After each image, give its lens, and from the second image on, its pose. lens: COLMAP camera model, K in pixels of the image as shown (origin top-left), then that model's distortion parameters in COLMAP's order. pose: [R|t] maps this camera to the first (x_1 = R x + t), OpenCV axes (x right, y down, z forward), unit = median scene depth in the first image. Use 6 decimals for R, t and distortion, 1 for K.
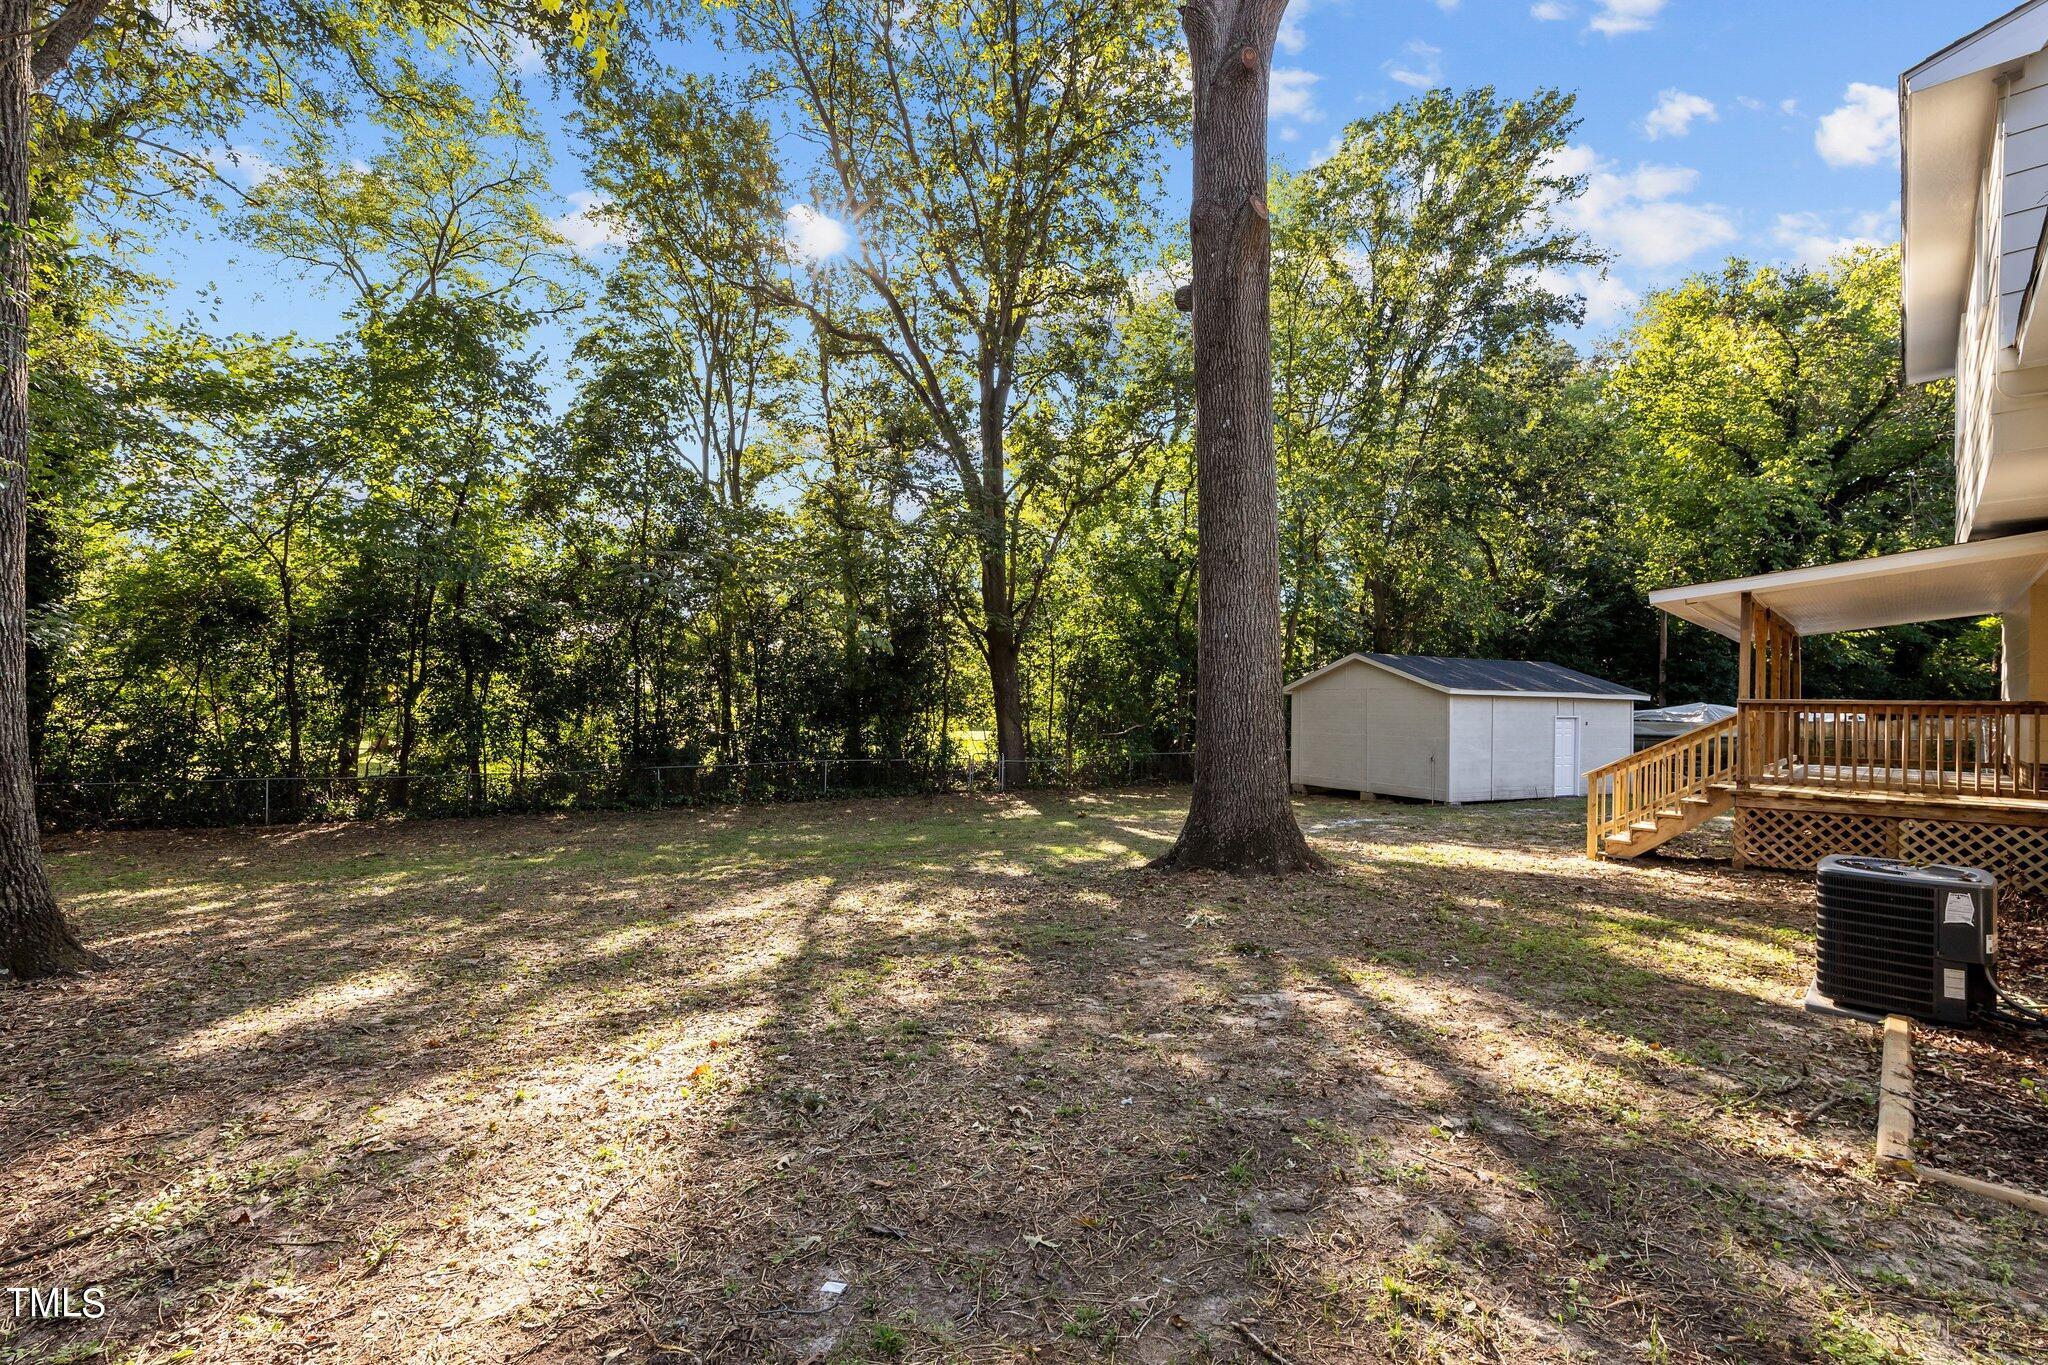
lens RADIAL K [[883.7, 0, 1022.4], [0, 883.7, 687.0], [0, 0, 1]] dist [0.000391, 0.000003]
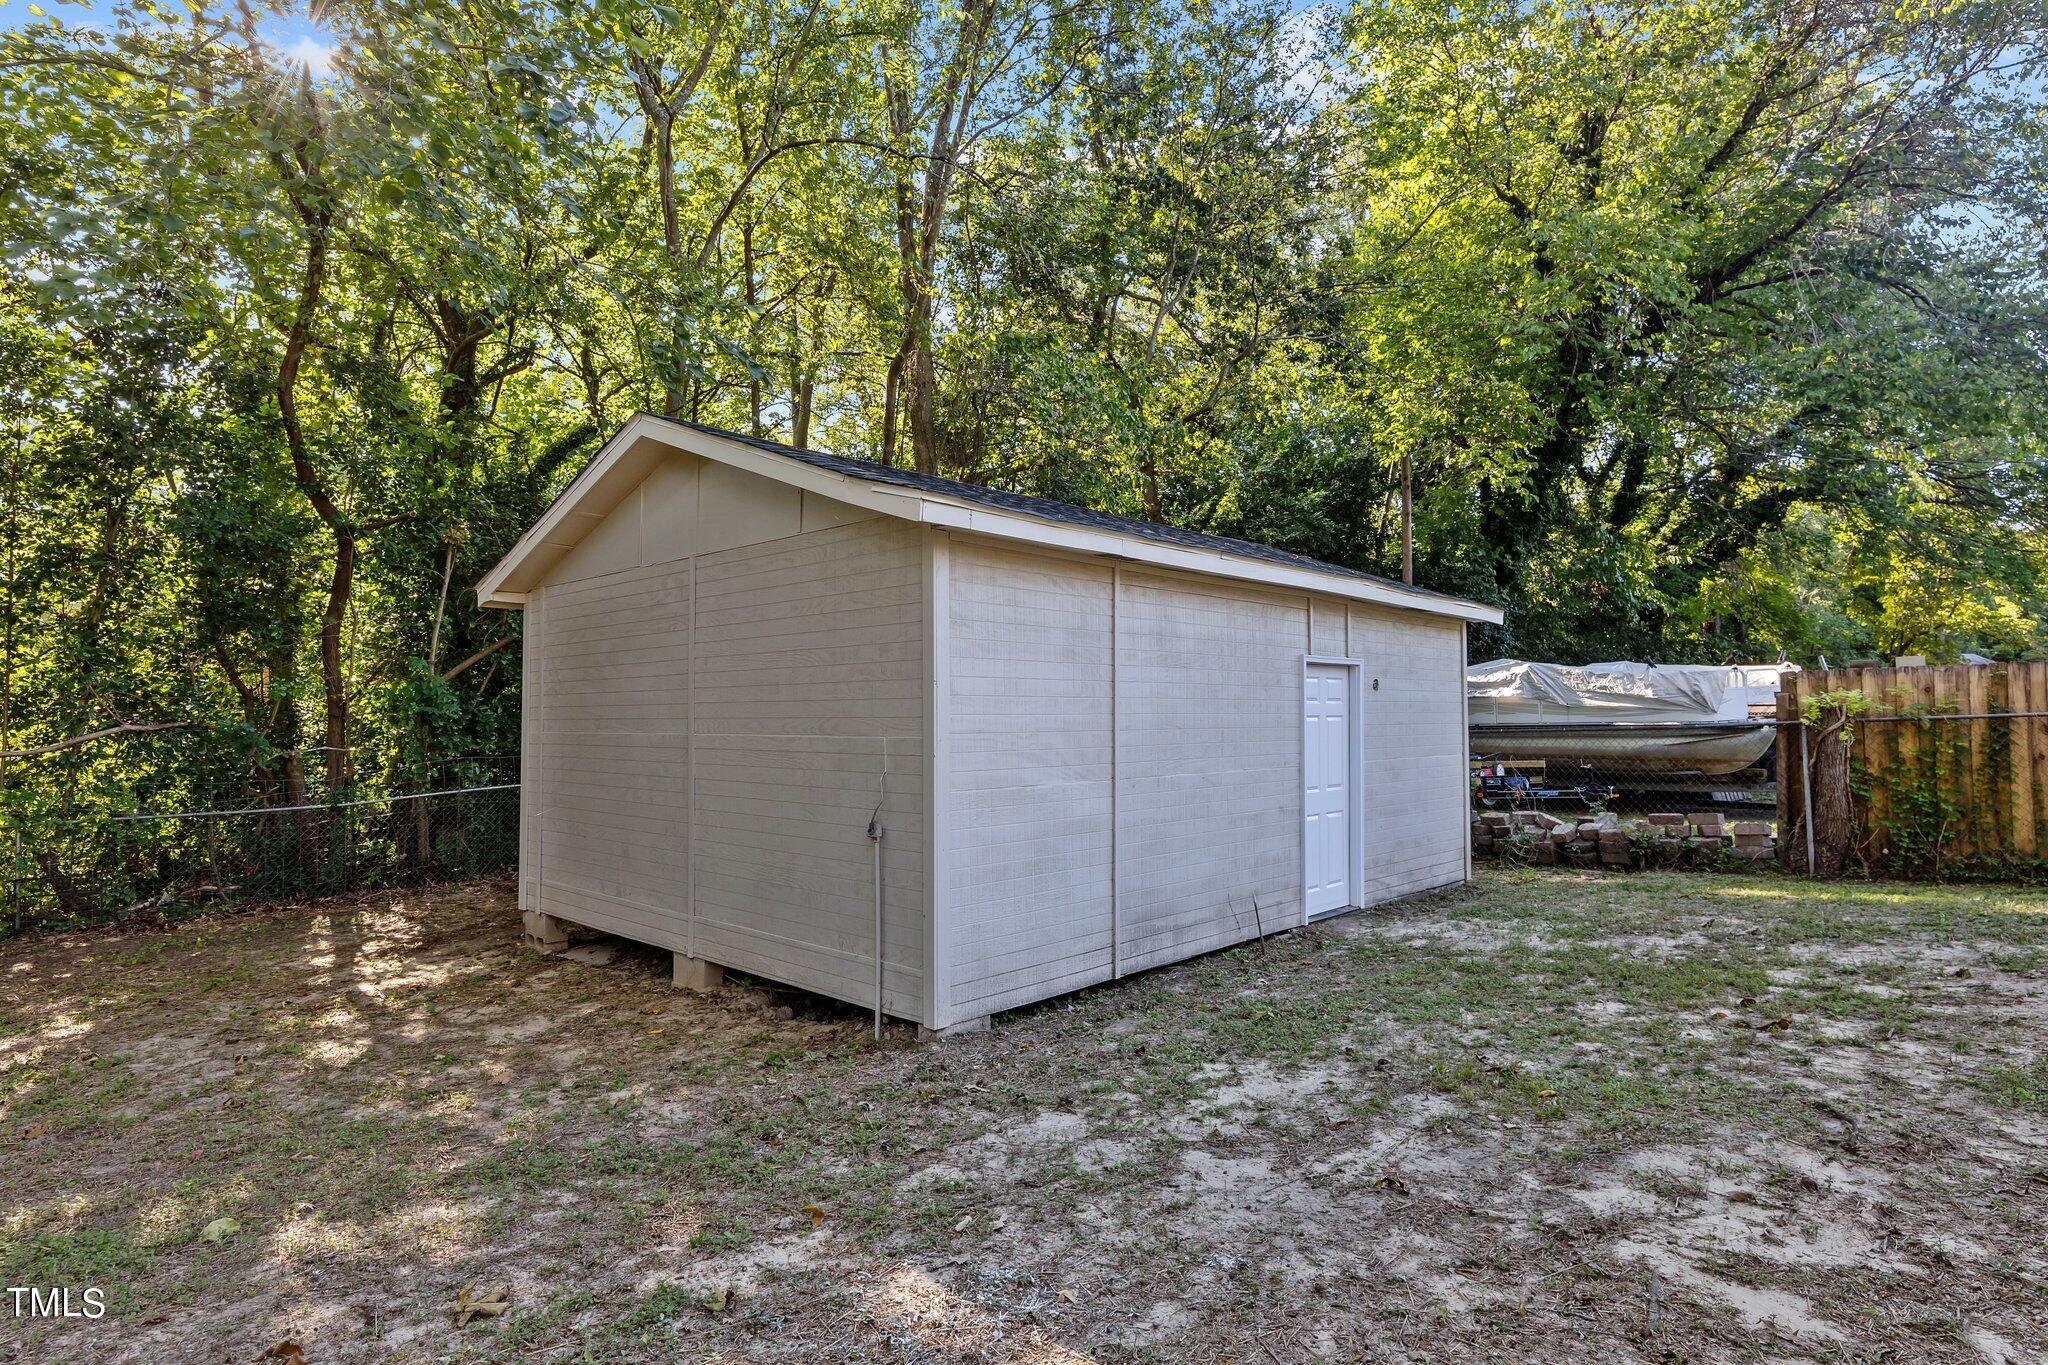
lens RADIAL K [[1106.5, 0, 1024.9], [0, 1106.5, 688.7], [0, 0, 1]] dist [0.000031, 0.000007]
pose [[0.930344, -0.011947, 0.366494, 0.398040], [0.011615, 0.999928, 0.003111, 0.045227], [-0.366504, 0.001363, 0.930415, 0.725328]]
